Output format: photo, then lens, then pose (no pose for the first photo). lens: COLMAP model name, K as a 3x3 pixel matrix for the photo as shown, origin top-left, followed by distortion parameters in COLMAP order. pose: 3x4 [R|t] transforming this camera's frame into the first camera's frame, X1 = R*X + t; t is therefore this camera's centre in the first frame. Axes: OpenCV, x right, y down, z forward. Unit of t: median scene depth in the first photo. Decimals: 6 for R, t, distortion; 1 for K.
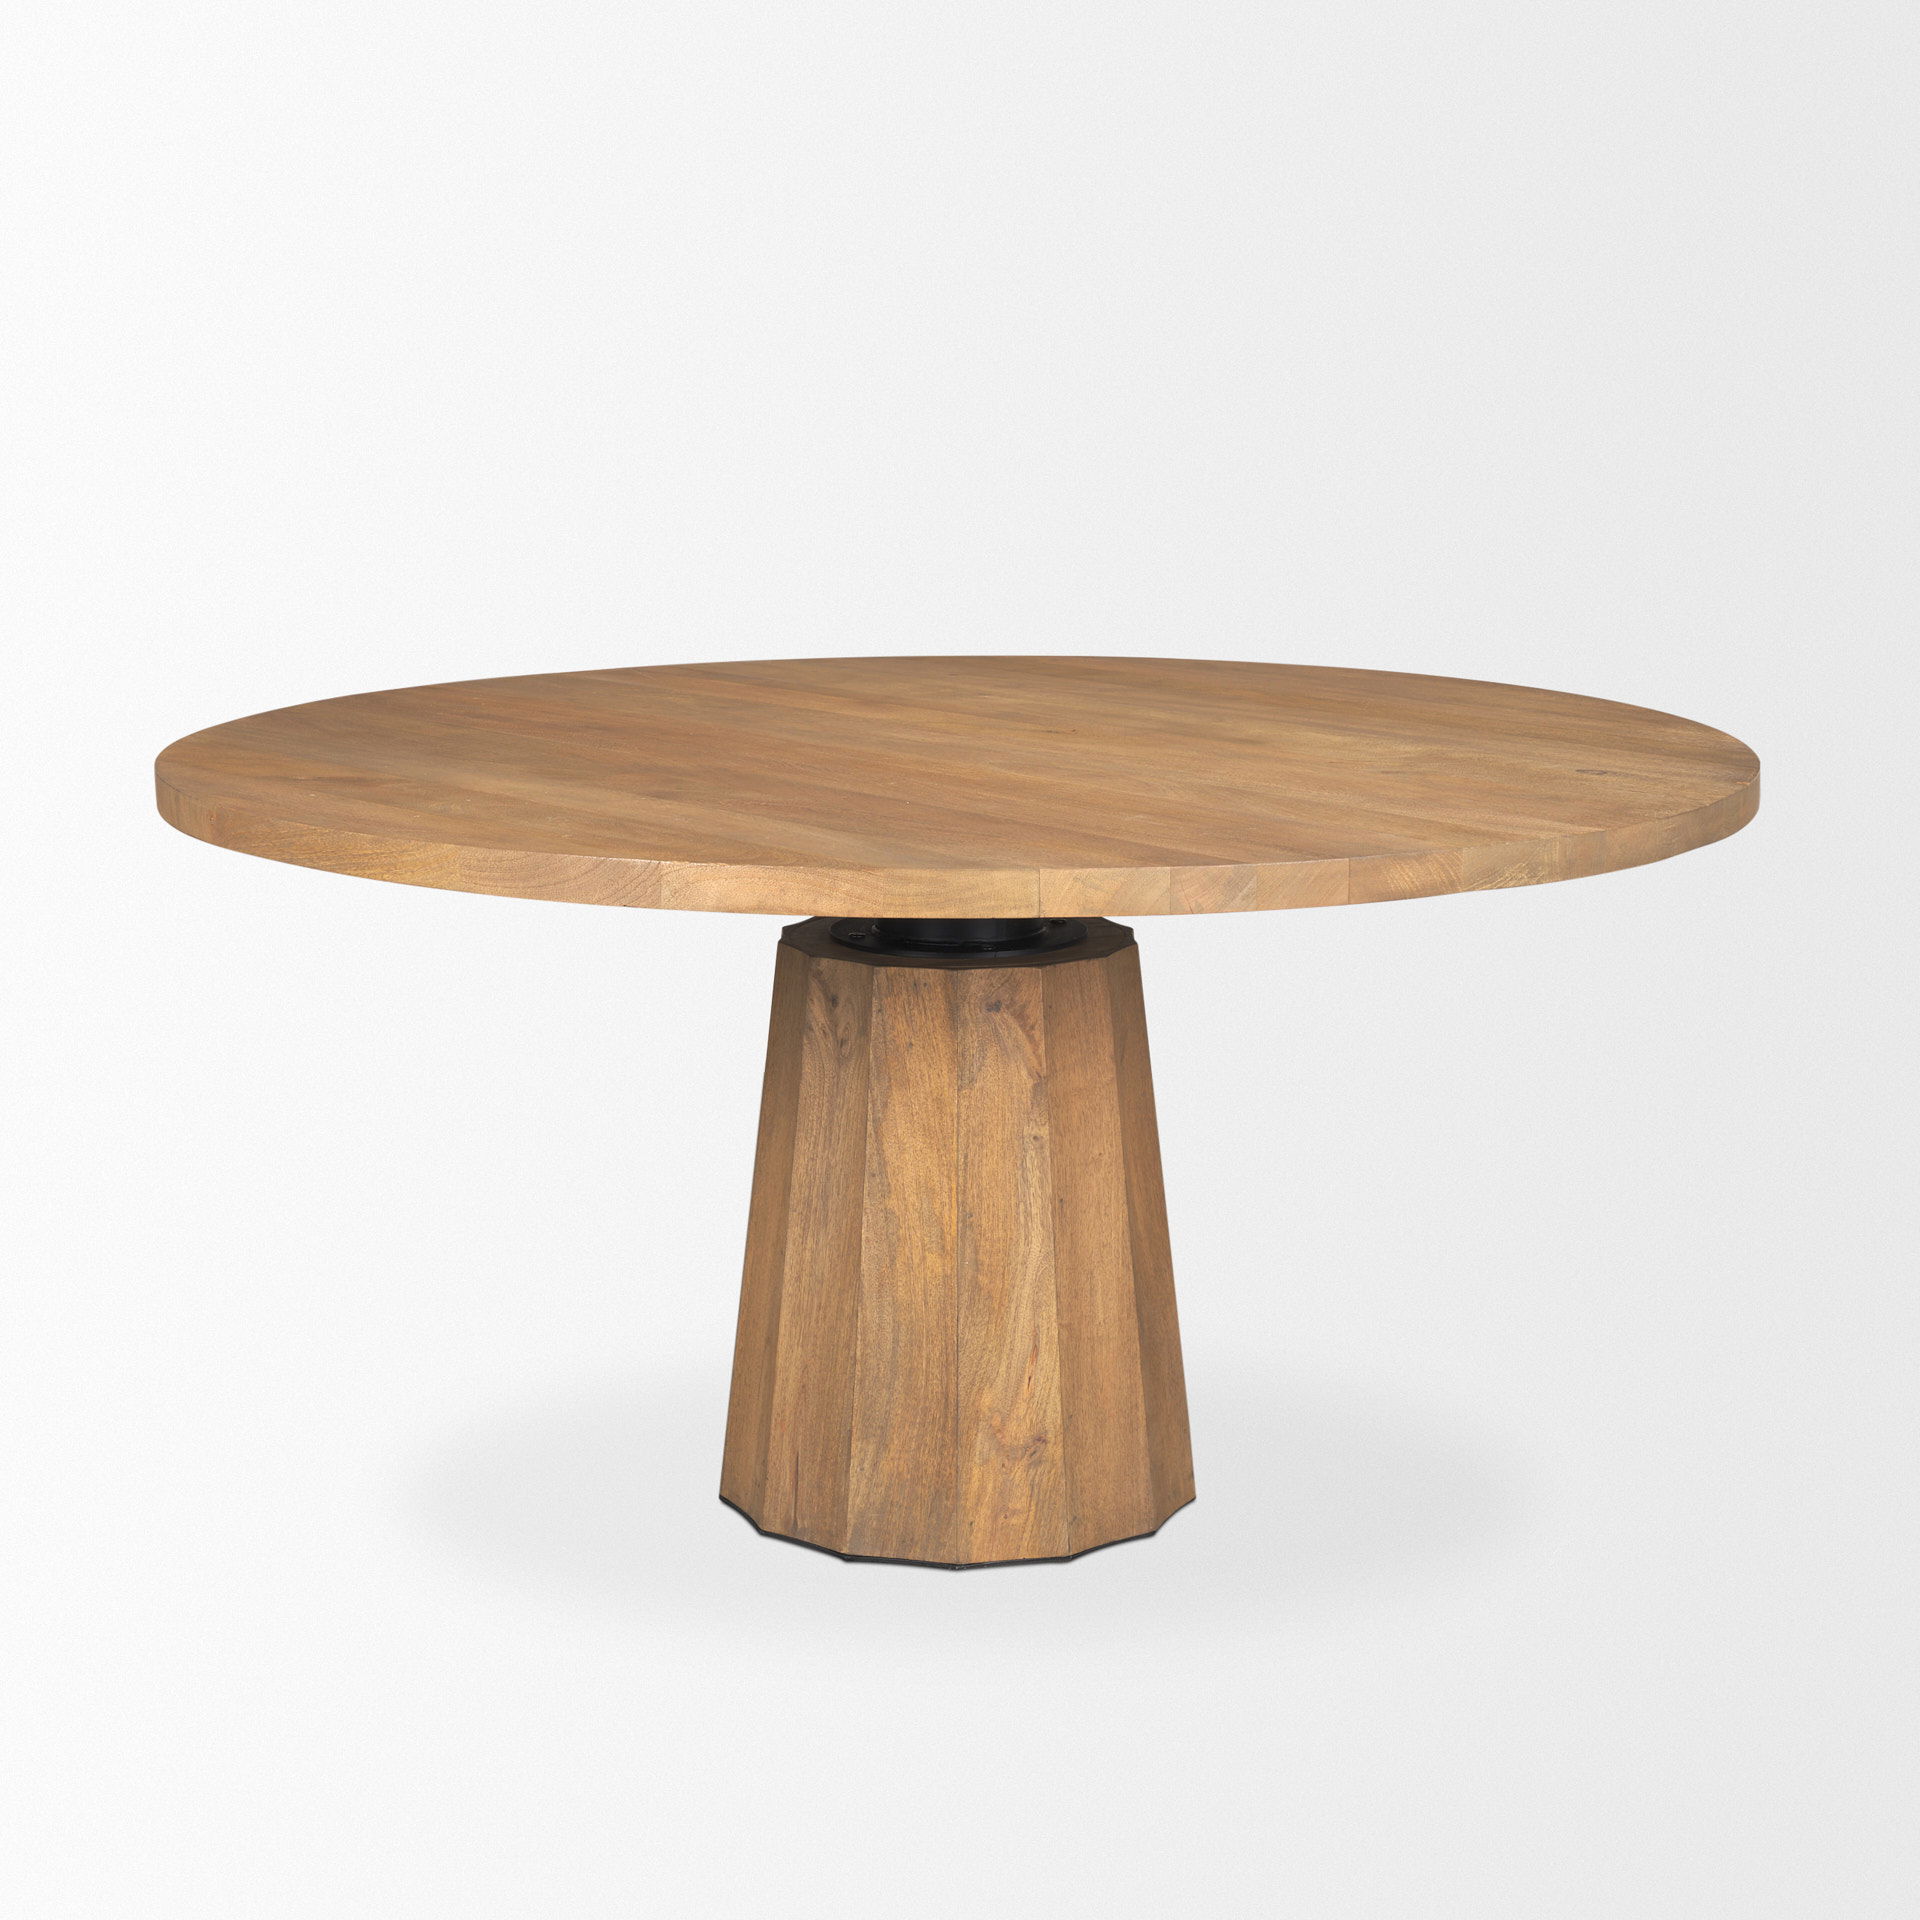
lens RADIAL K [[3567.1, 0, 1005.9], [0, 3567.1, 831.1], [0, 0, 1]] dist [0.010327, 0.061127]
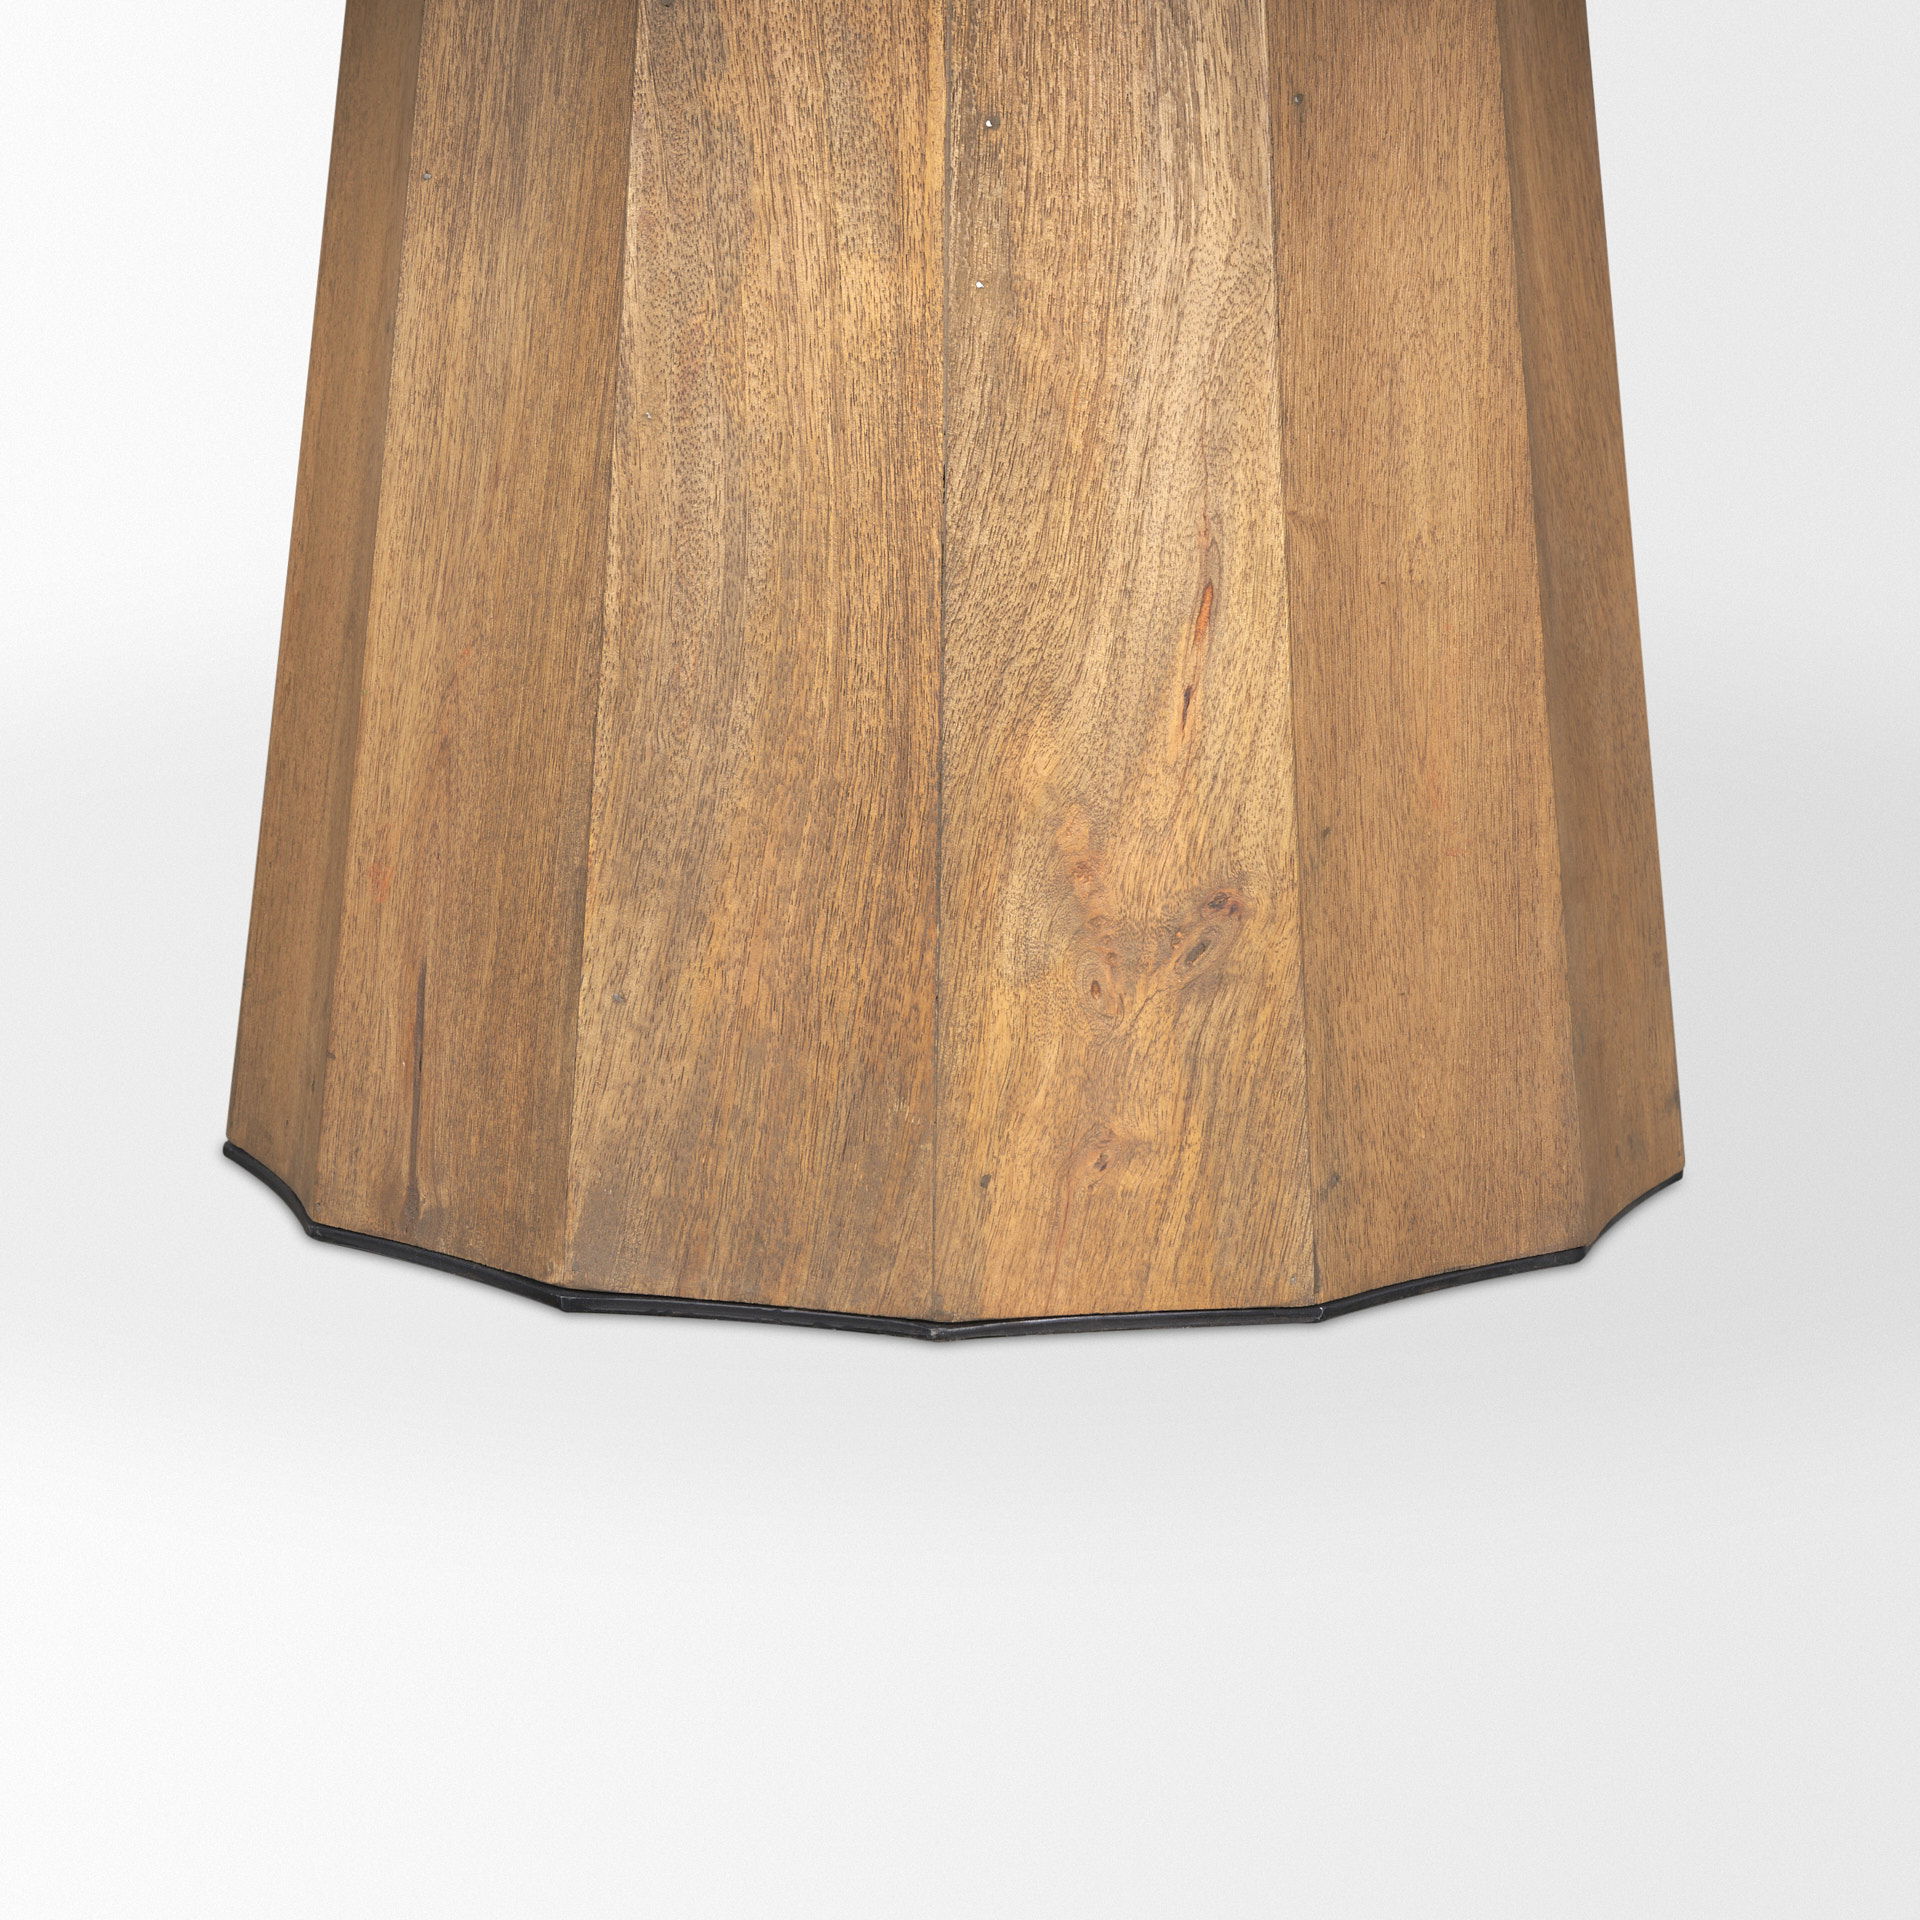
lens RADIAL K [[3768.8, 0, 907.8], [0, 3768.8, 683.3], [0, 0, 1]] dist [-0.008055, 0.035119]
pose [[0.999054, 0.009374, -0.042469, -0.003250], [-0.011087, 0.999126, -0.040294, 0.165273], [0.042054, 0.040727, 0.998285, 0.687959]]
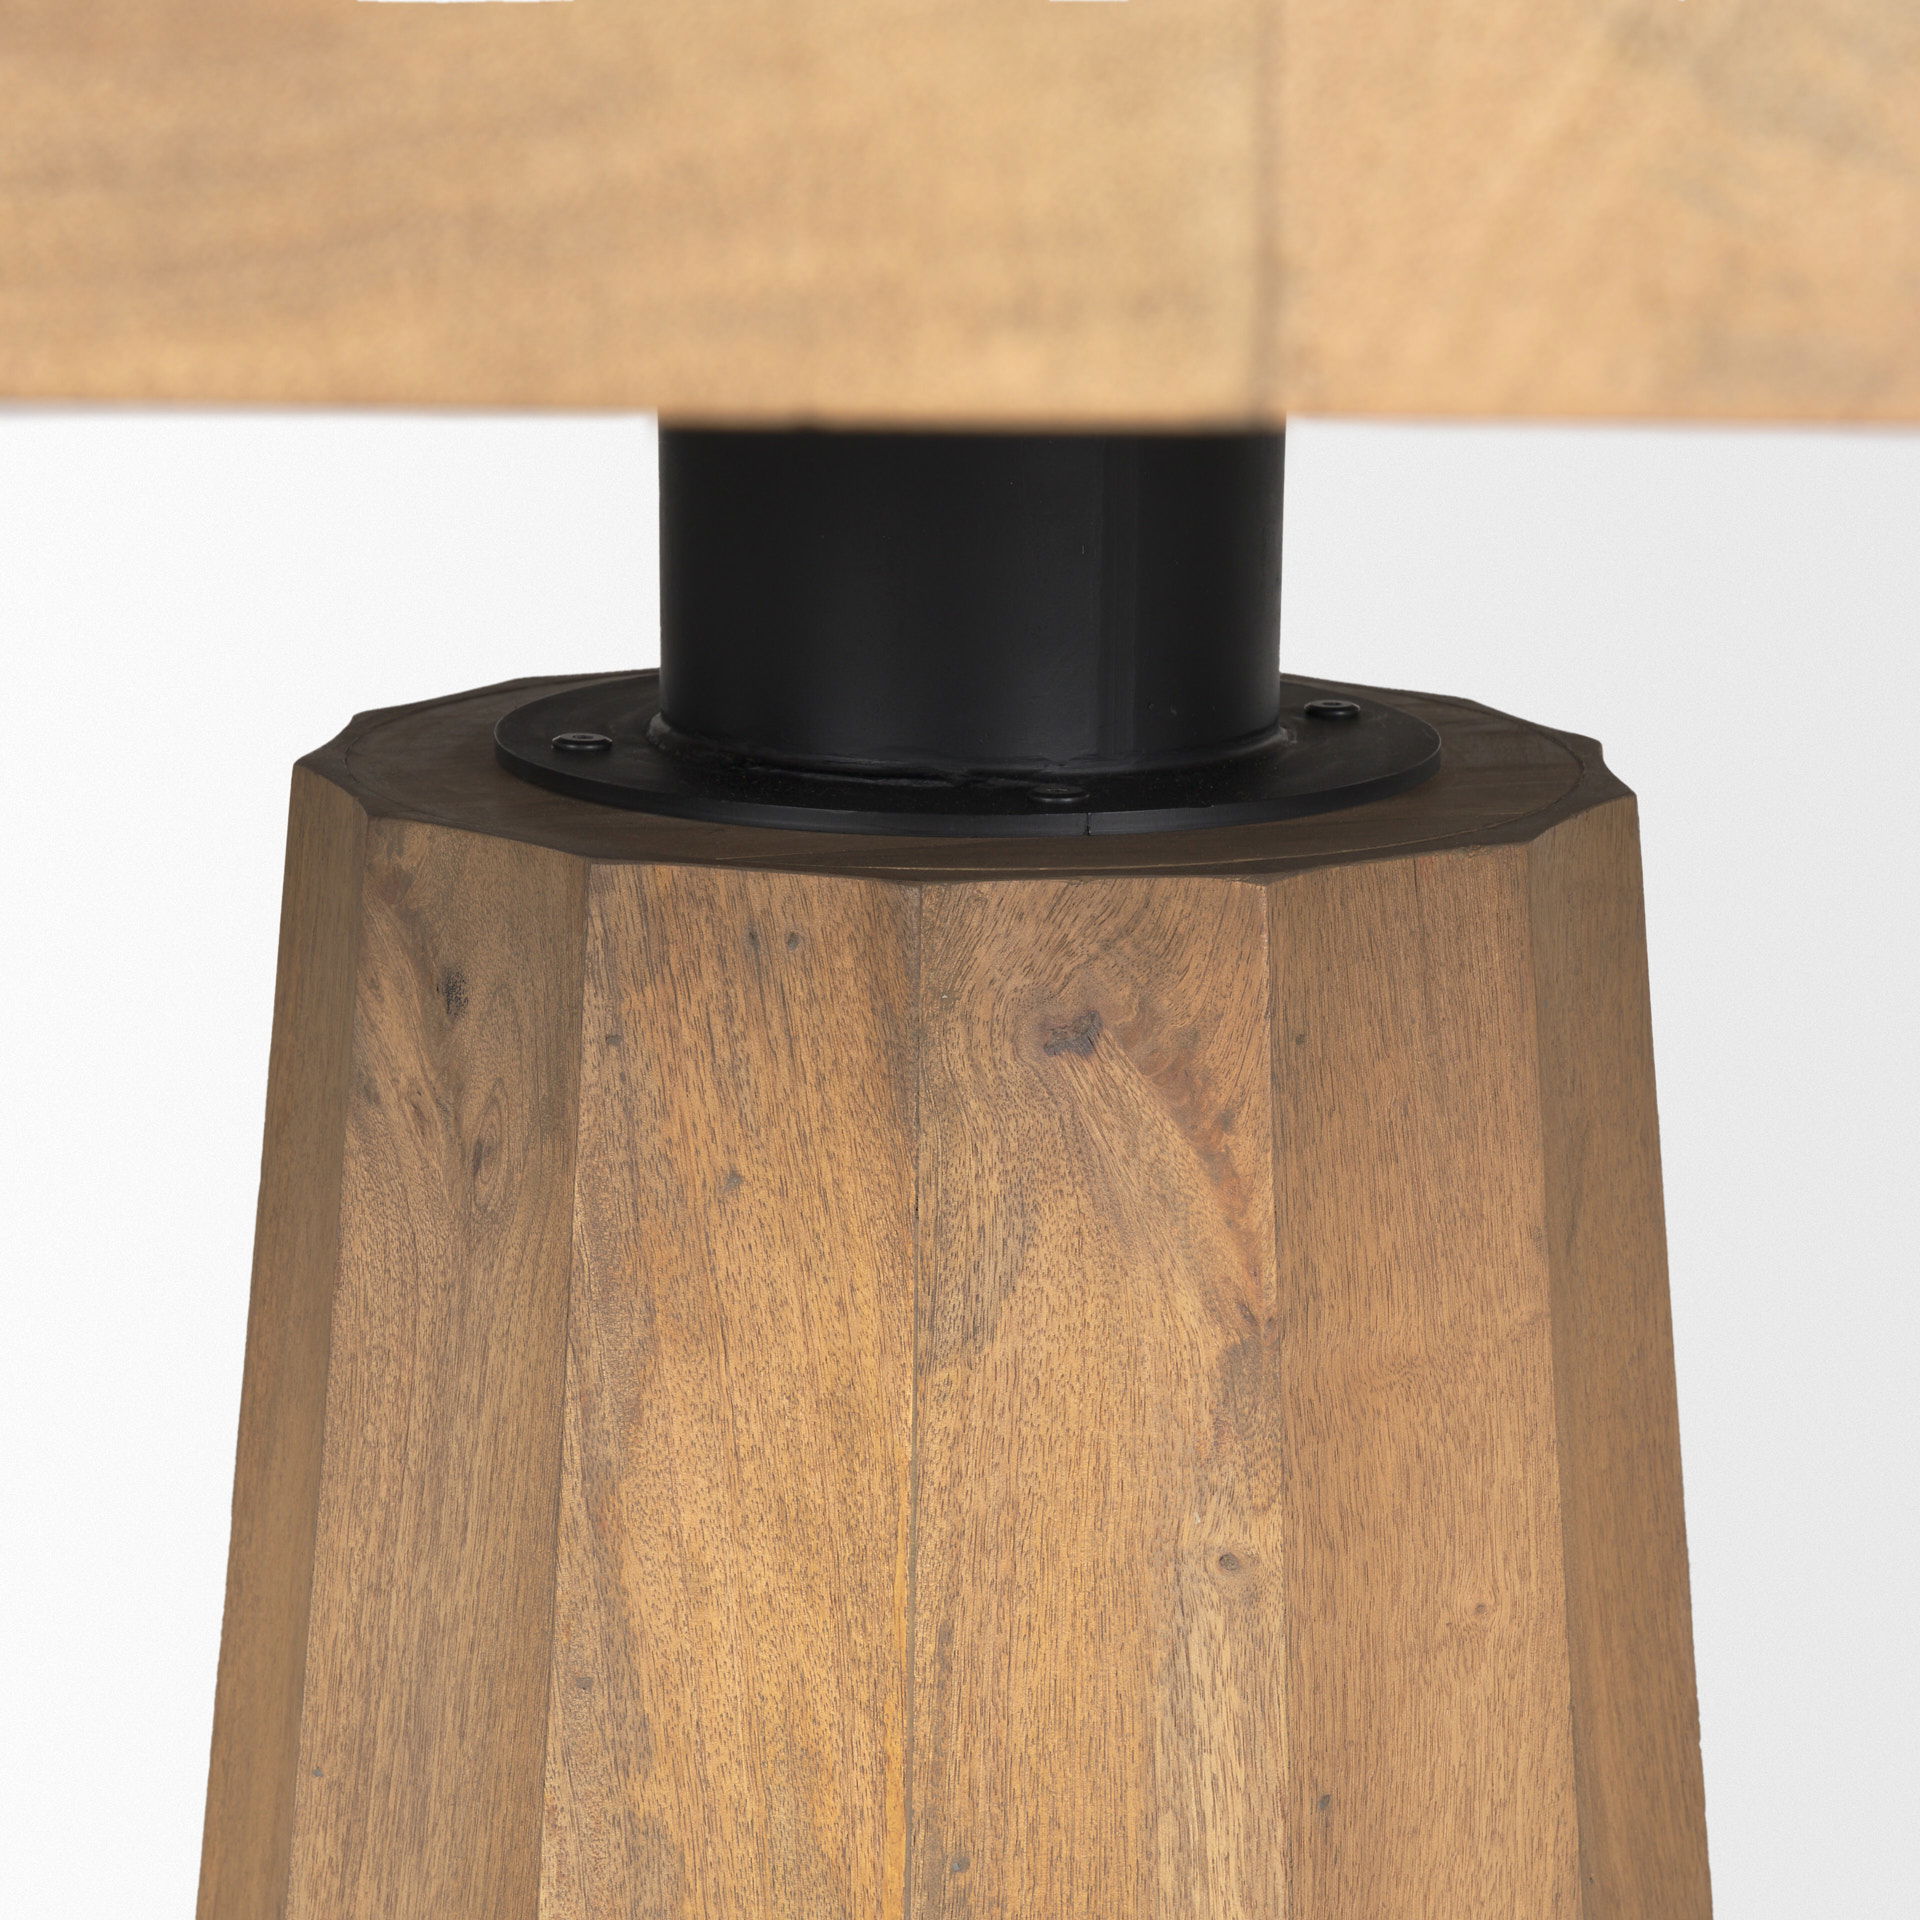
lens RADIAL K [[4094.0, 0, 960.0], [0, 4094.0, 960.0], [0, 0, 1]] dist [-0.032052, 0.120130]
pose [[0.997689, 0.022599, -0.064083, 0.006939], [-0.018507, 0.997795, 0.063746, 0.026072], [0.065382, -0.062413, 0.995907, 0.713805]]
